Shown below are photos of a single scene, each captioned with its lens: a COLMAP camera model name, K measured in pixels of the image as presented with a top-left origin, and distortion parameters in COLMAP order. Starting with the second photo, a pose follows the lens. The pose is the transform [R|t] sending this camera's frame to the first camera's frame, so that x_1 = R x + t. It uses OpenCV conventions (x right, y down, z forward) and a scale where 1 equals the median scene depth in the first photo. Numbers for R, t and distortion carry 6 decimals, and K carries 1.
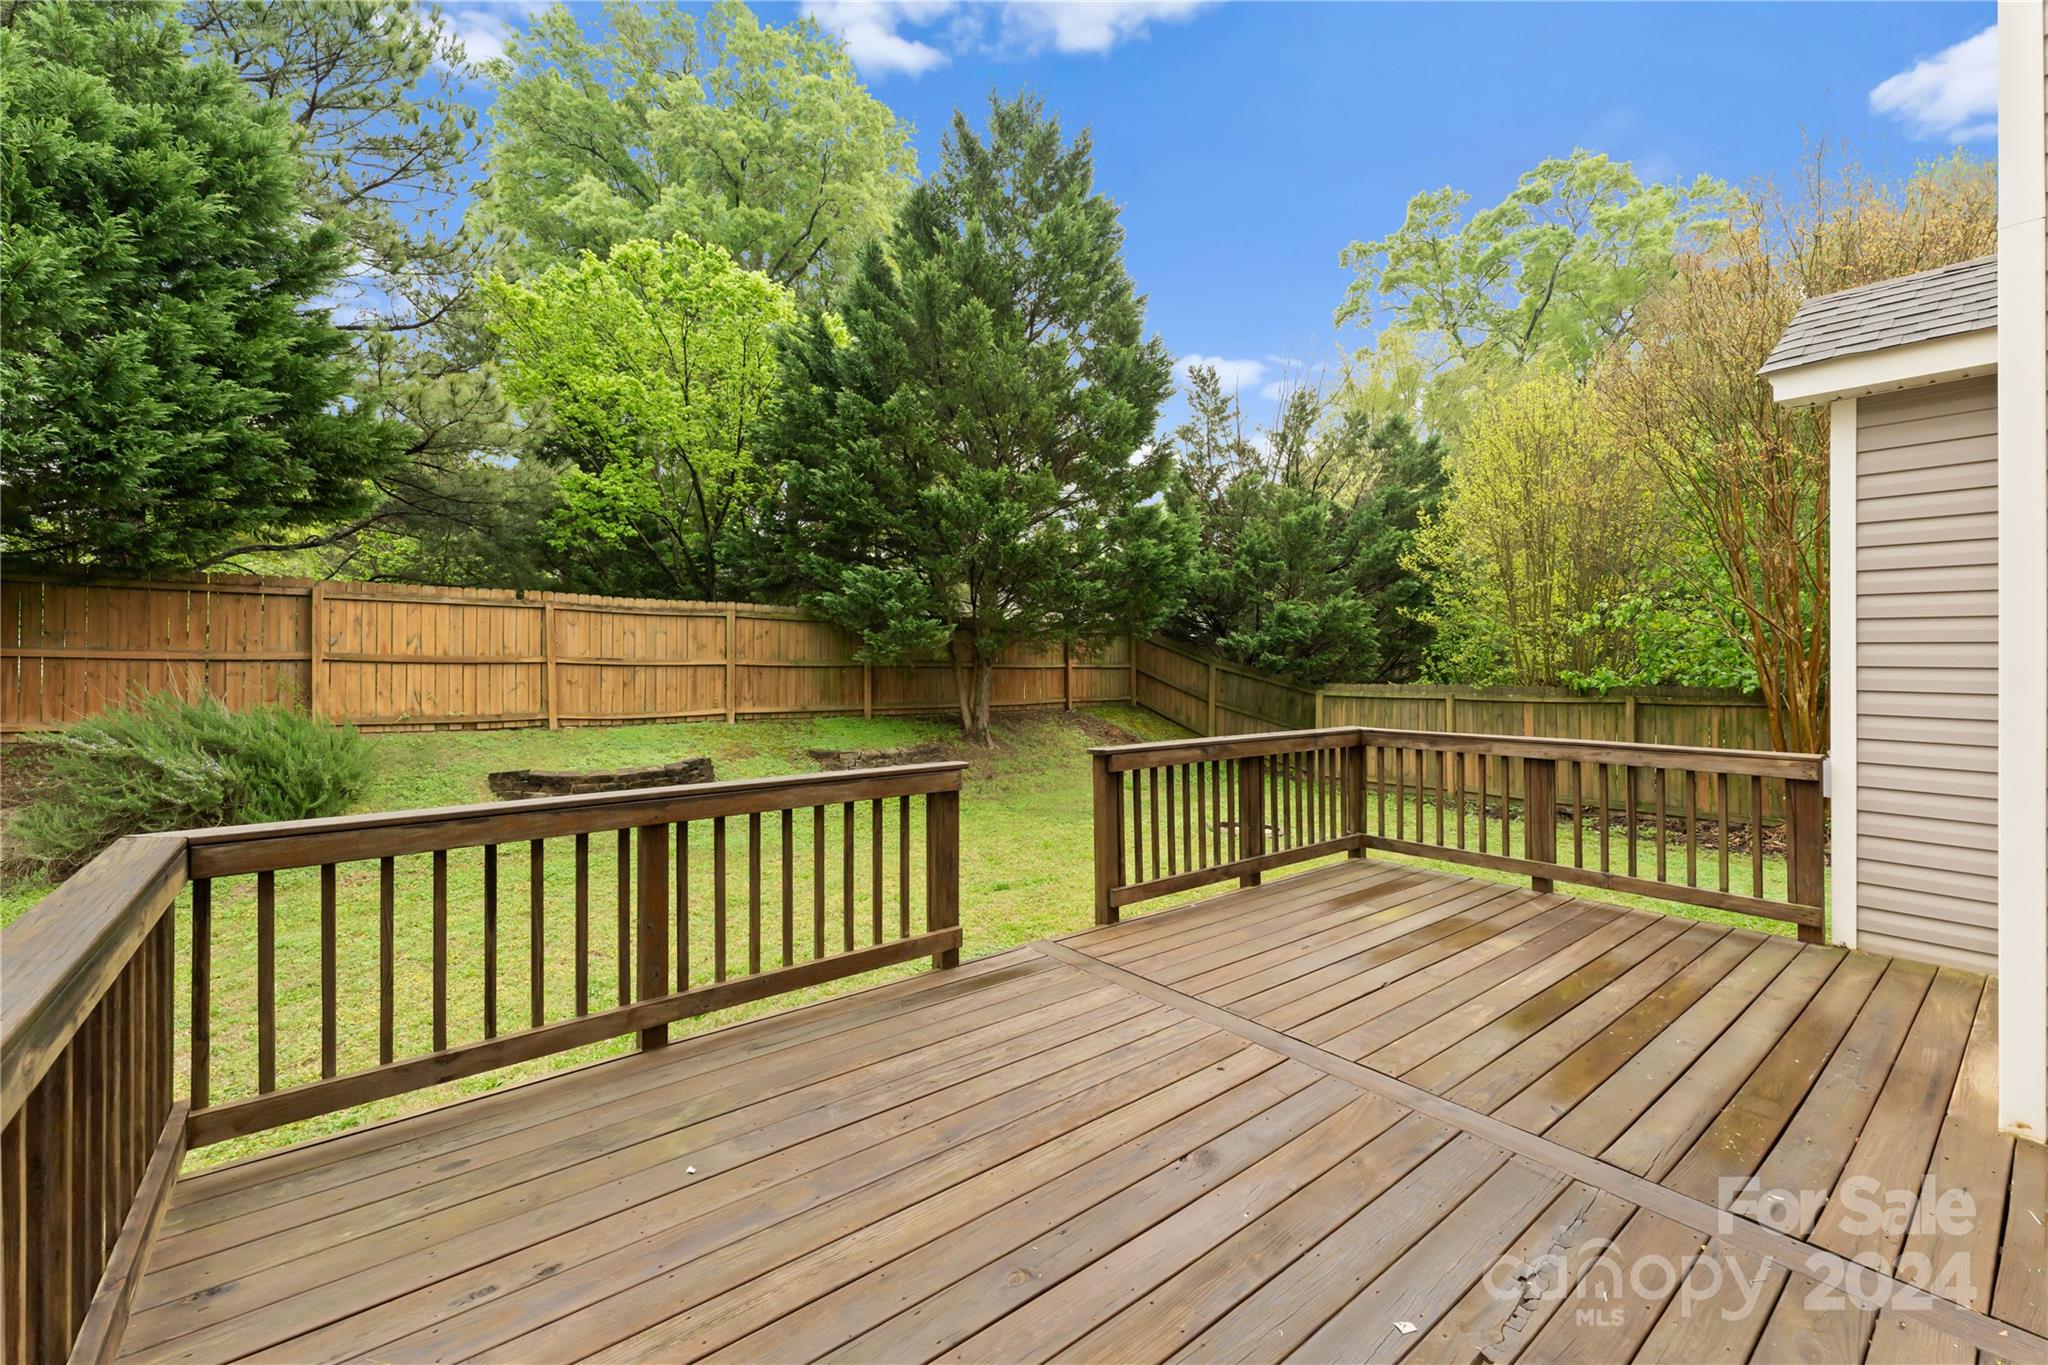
lens RADIAL K [[837.4, 0, 1017.3], [0, 837.4, 667.0], [0, 0, 1]] dist [0.002360, 0.000225]
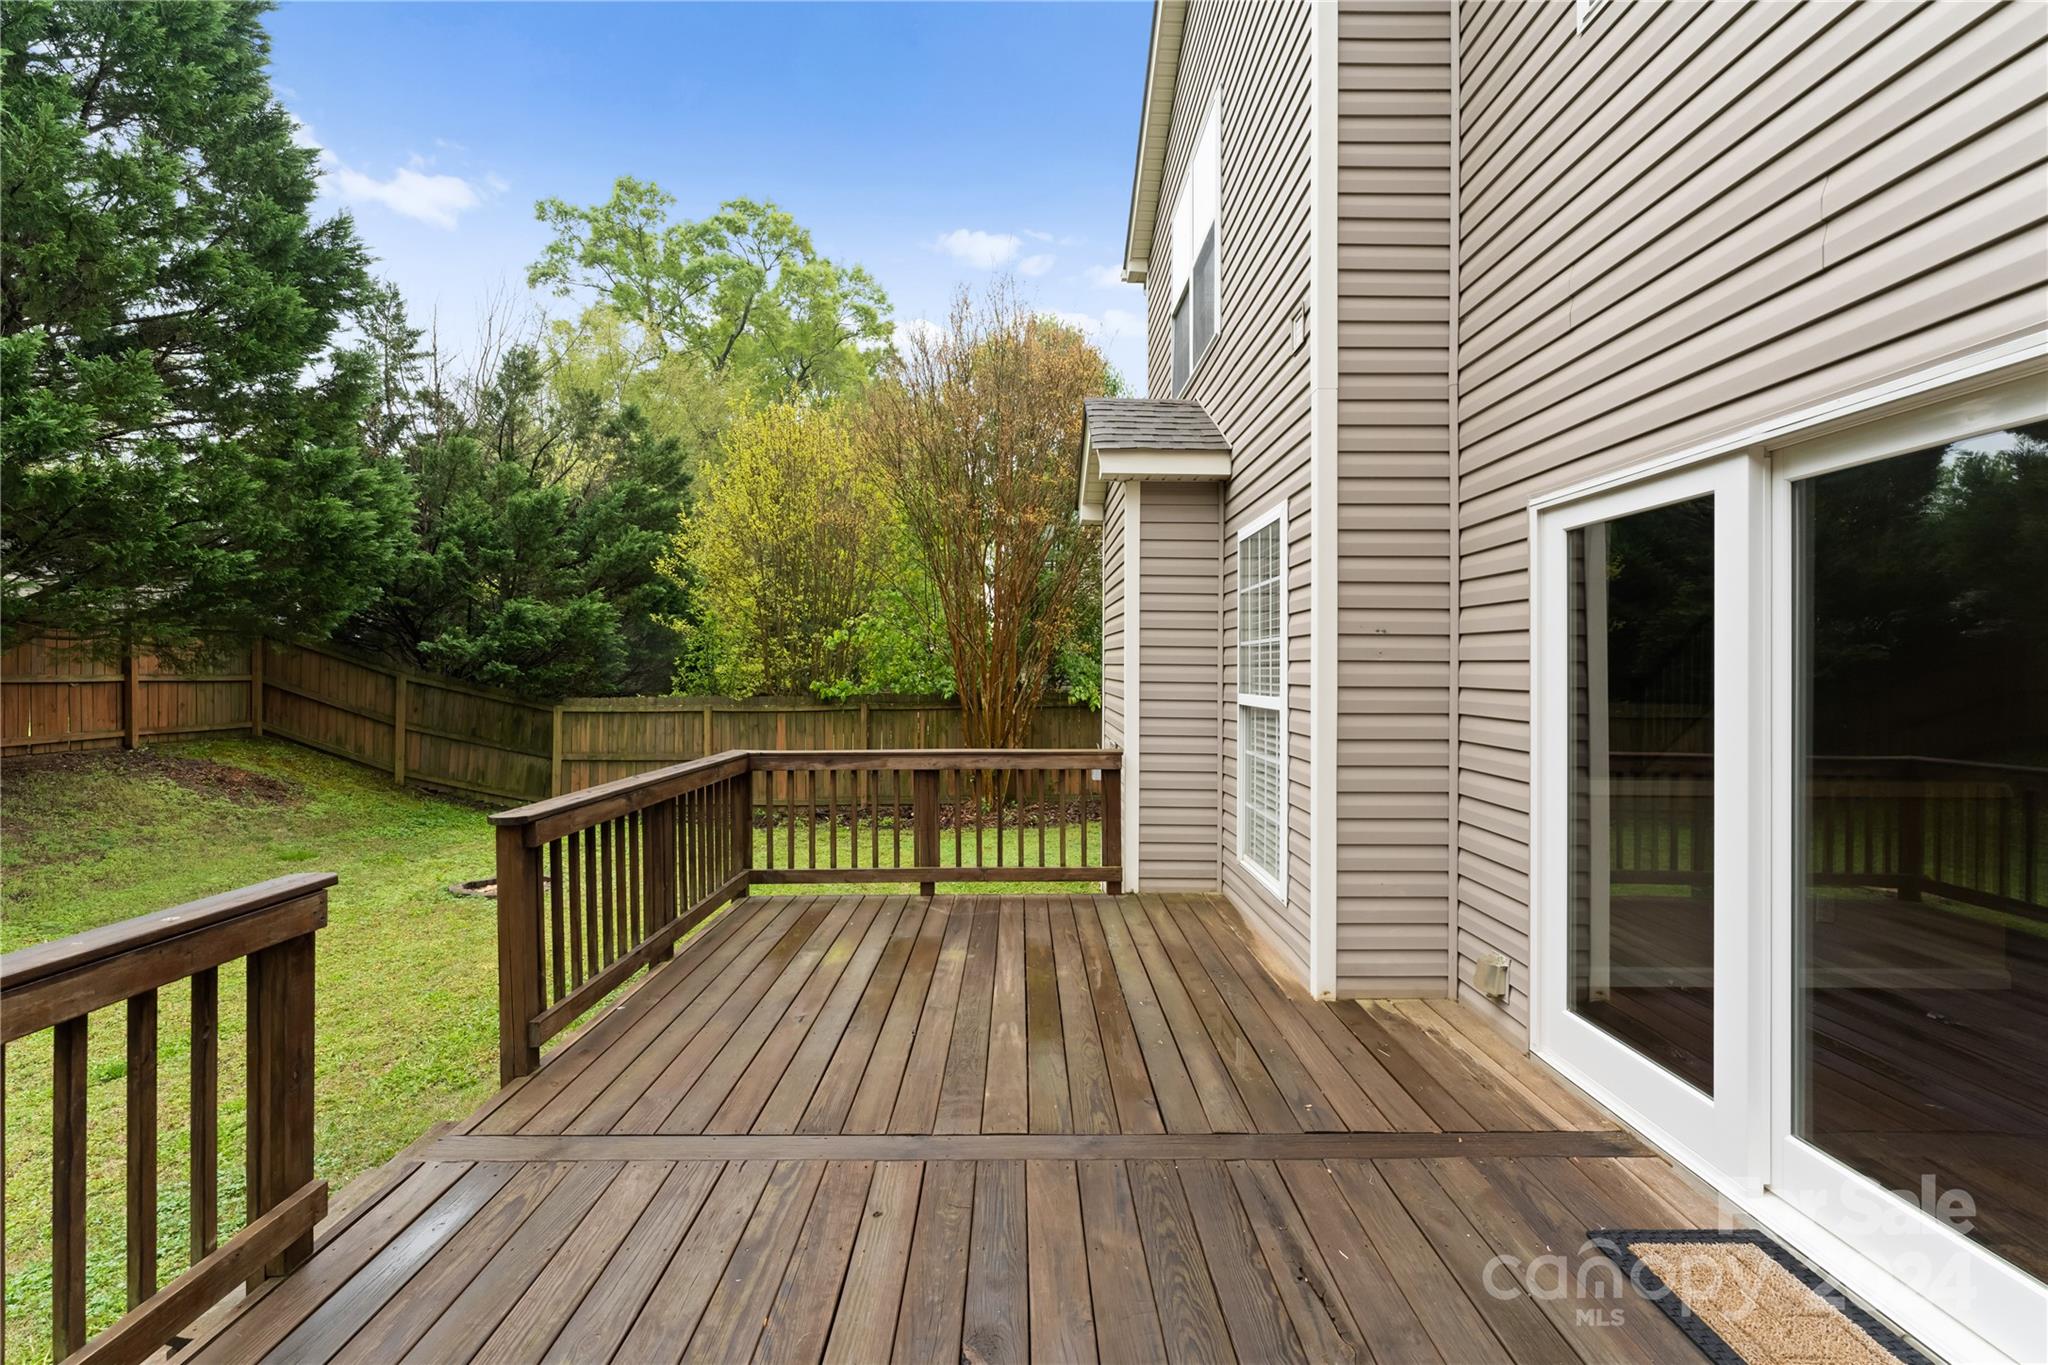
lens RADIAL K [[882.2, 0, 1025.9], [0, 882.2, 672.7], [0, 0, 1]] dist [-0.000337, 0.000041]
pose [[0.613319, -0.001653, 0.789834, -0.071145], [0.003403, 0.999994, -0.000550, -0.004788], [-0.789828, 0.003026, 0.613321, 0.087127]]
